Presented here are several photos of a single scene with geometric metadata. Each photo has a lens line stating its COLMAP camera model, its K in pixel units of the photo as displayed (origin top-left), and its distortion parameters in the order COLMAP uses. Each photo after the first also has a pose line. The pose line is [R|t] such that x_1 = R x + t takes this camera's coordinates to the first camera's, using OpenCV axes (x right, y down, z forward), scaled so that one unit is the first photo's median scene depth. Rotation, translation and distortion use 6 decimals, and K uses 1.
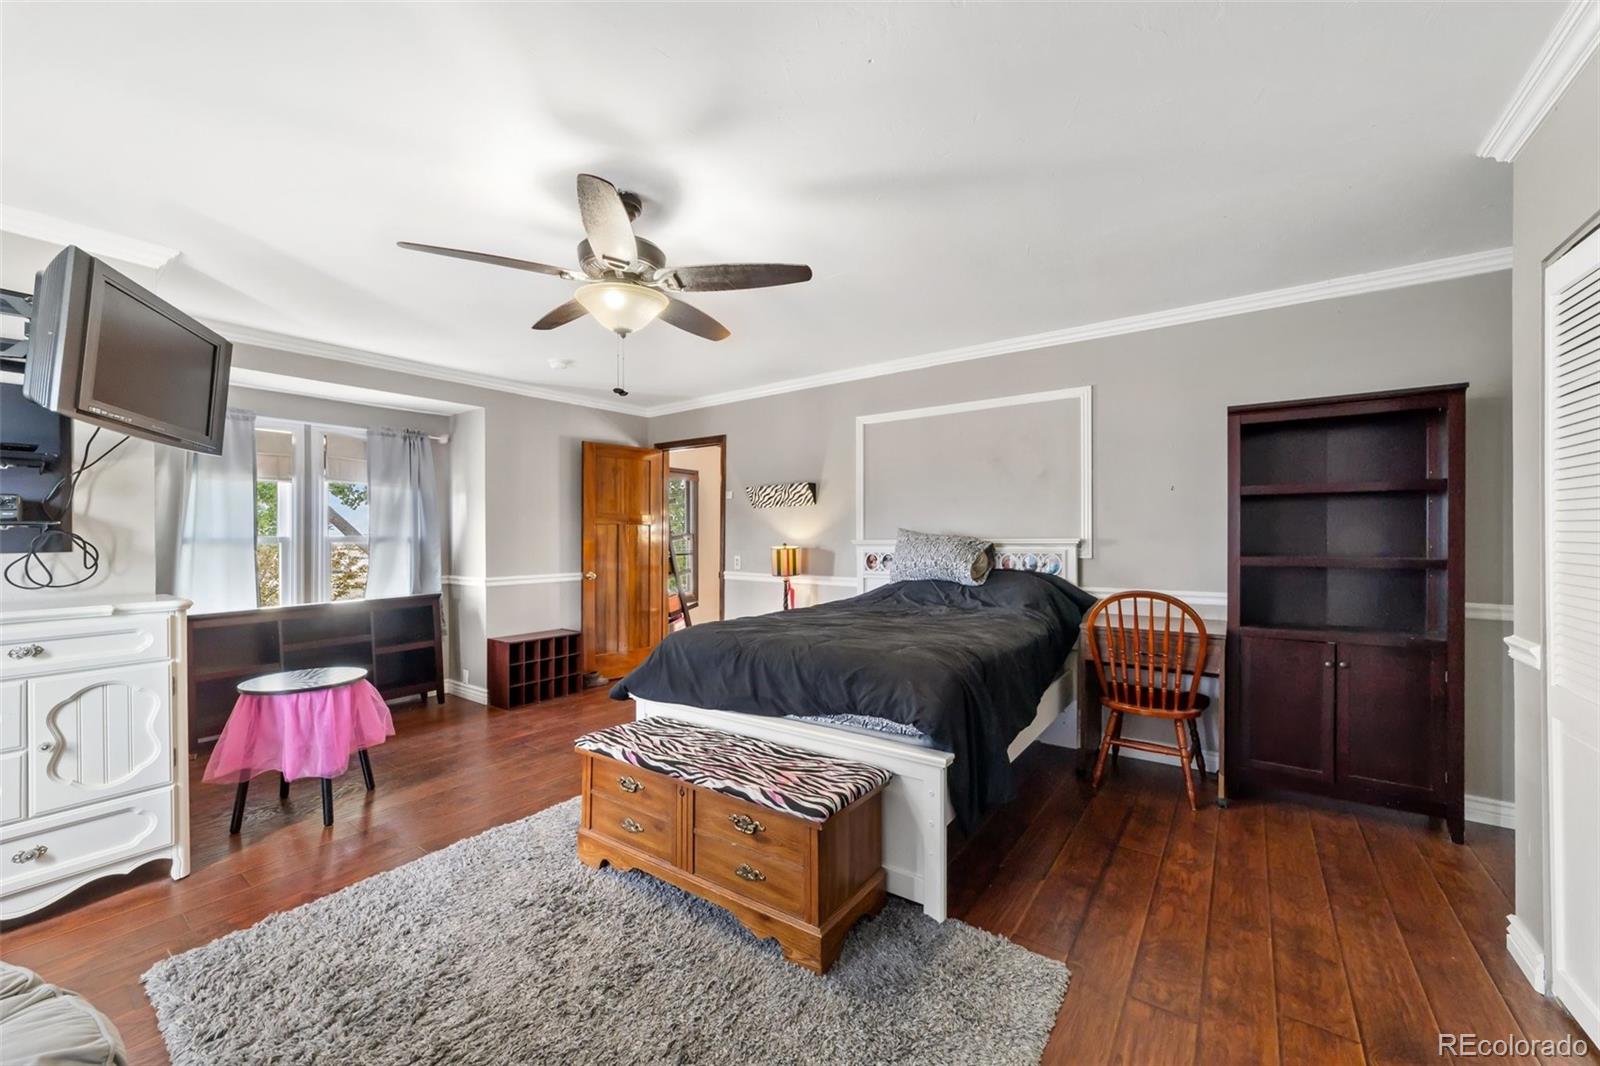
lens RADIAL K [[619.8, 0, 804.9], [0, 619.8, 549.9], [0, 0, 1]] dist [-0.021879, 0.006961]
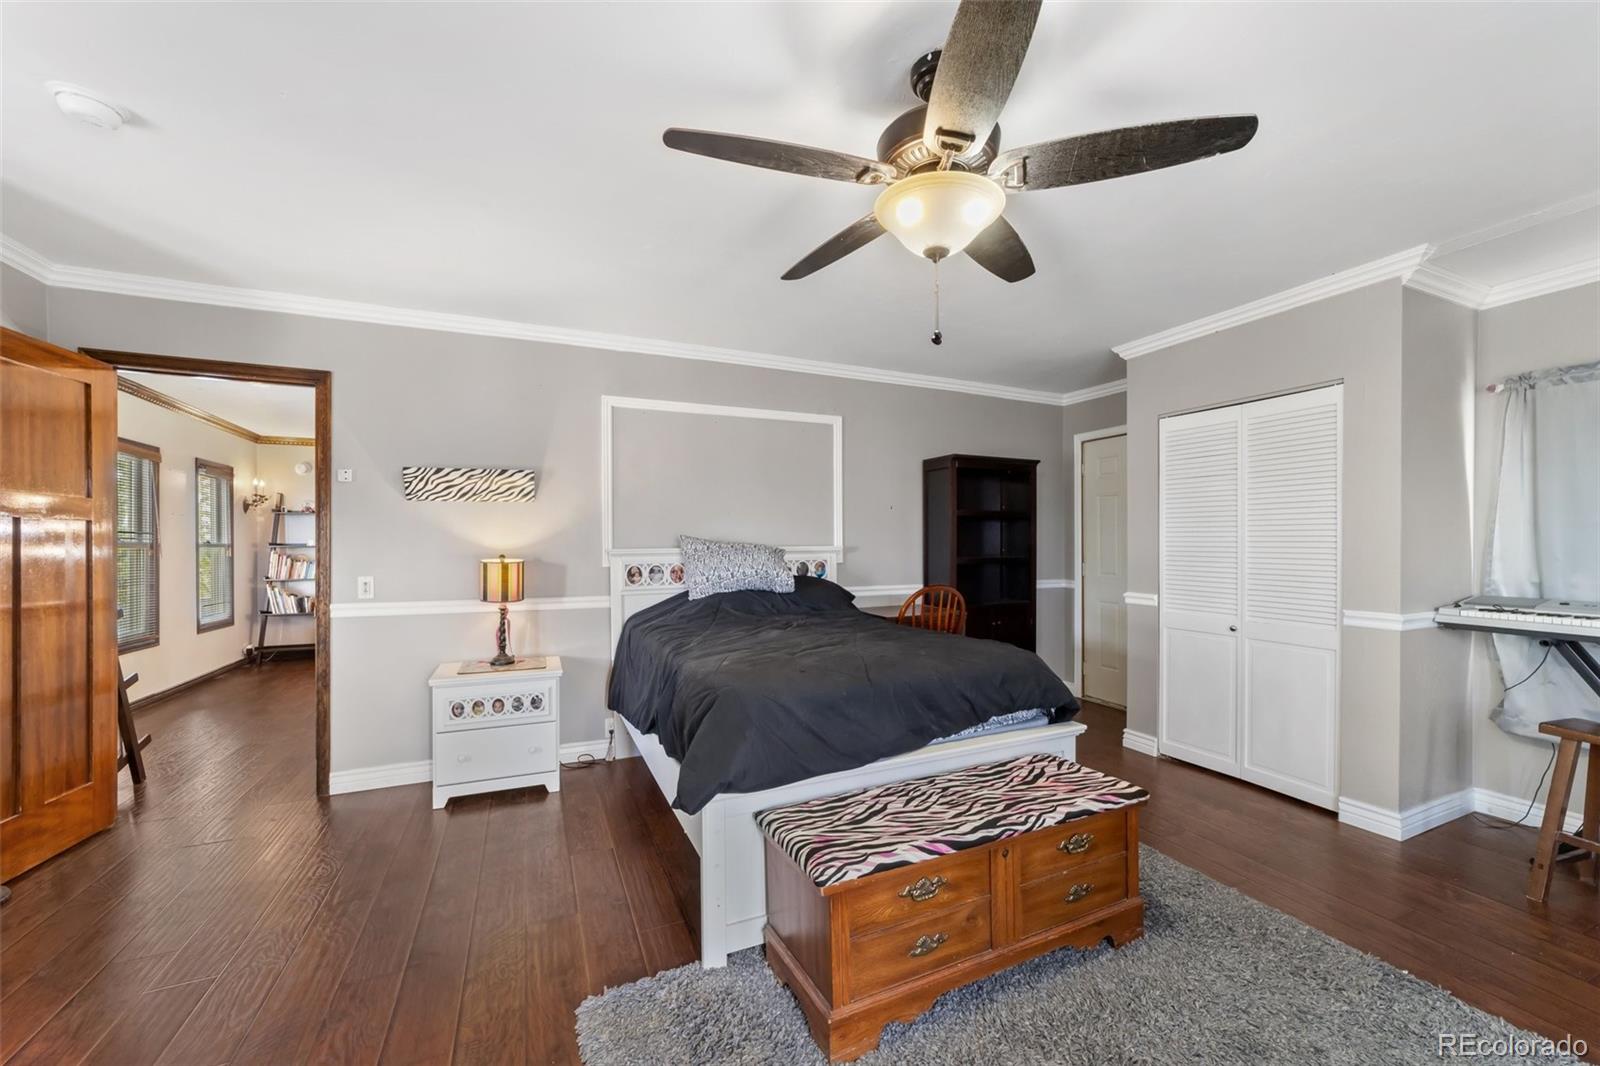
lens RADIAL K [[619.8, 0, 804.9], [0, 619.8, 549.9], [0, 0, 1]] dist [-0.021879, 0.006961]
pose [[0.497454, -0.005176, 0.867475, -0.908512], [0.020402, 0.999775, -0.005734, -0.009125], [-0.867250, 0.020550, 0.497448, 0.714407]]
